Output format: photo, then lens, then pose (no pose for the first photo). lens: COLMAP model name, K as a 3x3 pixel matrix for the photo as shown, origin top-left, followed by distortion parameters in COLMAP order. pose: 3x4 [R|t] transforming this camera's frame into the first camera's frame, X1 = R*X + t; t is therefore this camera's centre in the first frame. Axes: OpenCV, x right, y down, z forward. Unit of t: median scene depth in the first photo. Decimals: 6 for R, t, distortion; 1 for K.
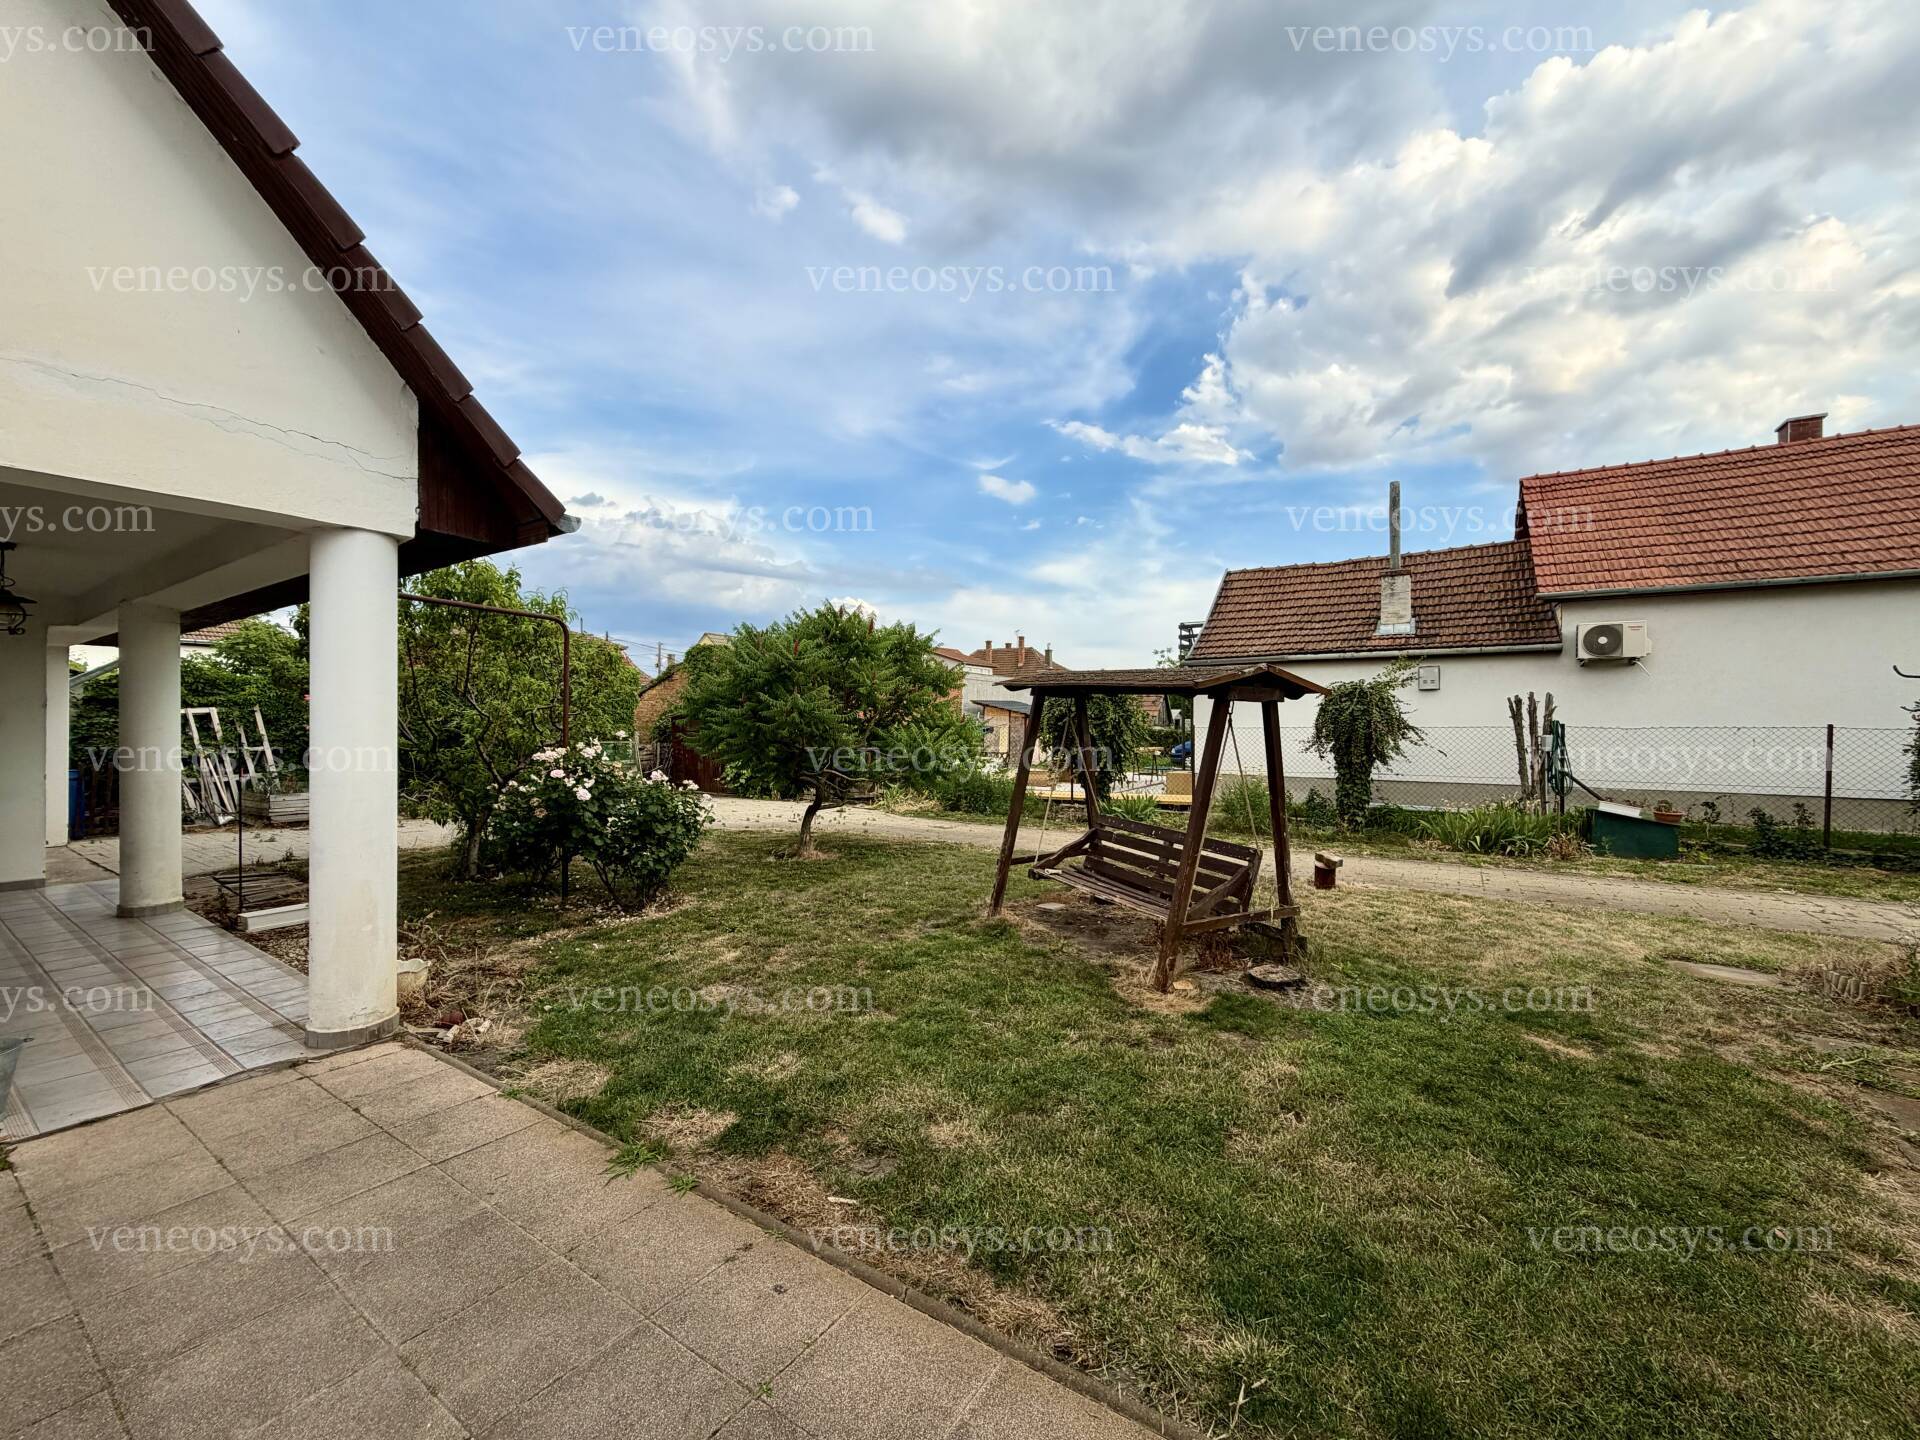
lens RADIAL K [[762.5, 0, 951.3], [0, 762.5, 719.0], [0, 0, 1]] dist [-0.001057, -0.000123]
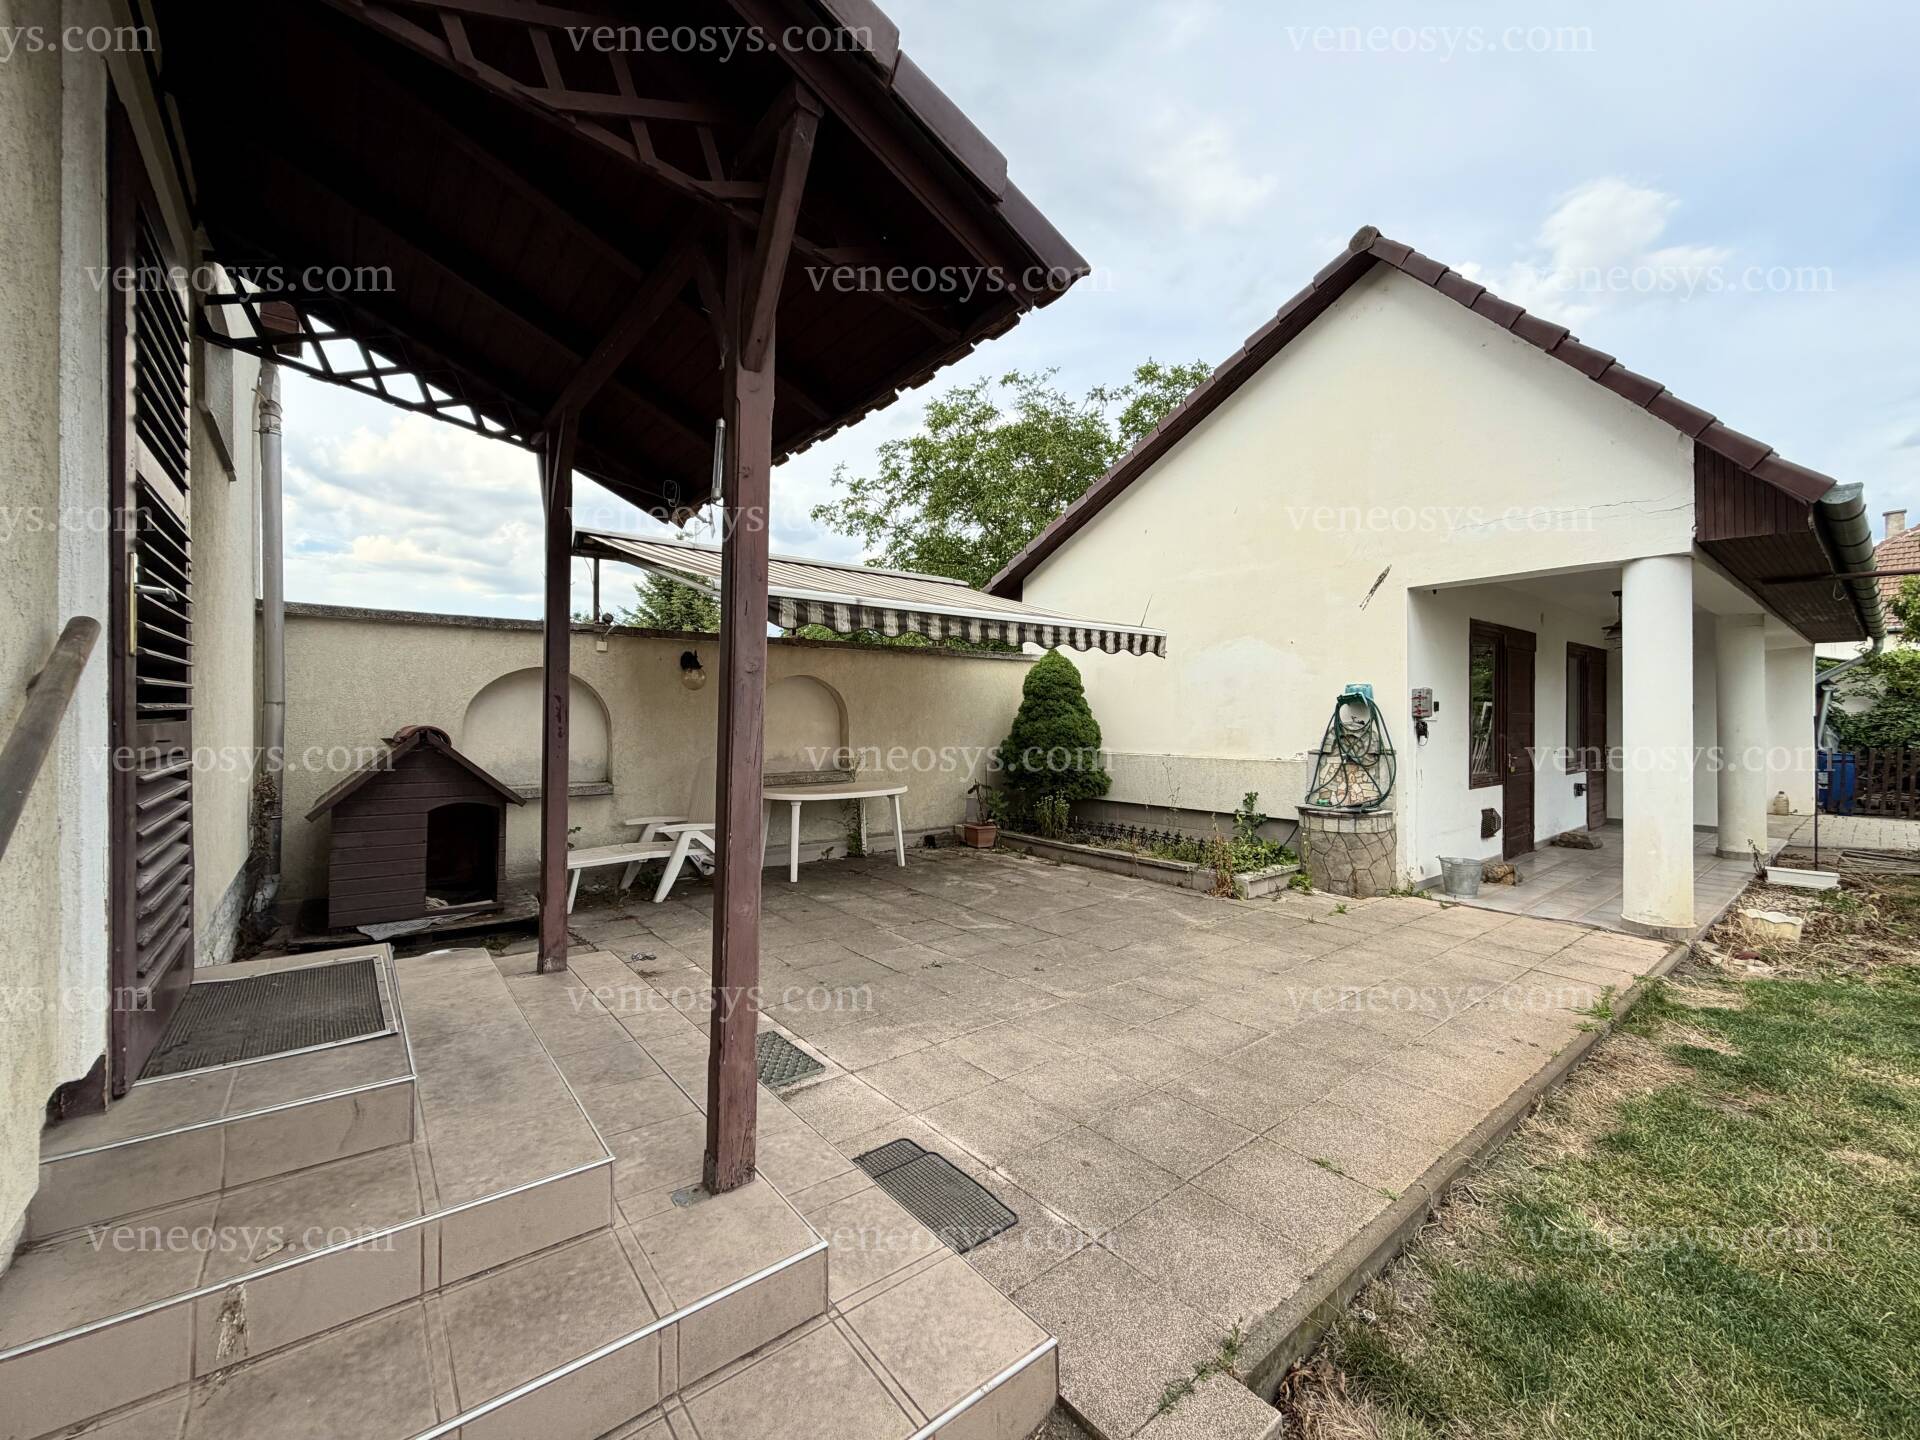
lens RADIAL K [[762.5, 0, 951.3], [0, 762.5, 719.0], [0, 0, 1]] dist [-0.001057, -0.000123]
pose [[-0.297607, -0.004432, -0.954678, 1.175616], [0.008051, 0.999942, -0.007152, 0.050040], [0.954655, -0.009815, -0.297554, 0.291869]]
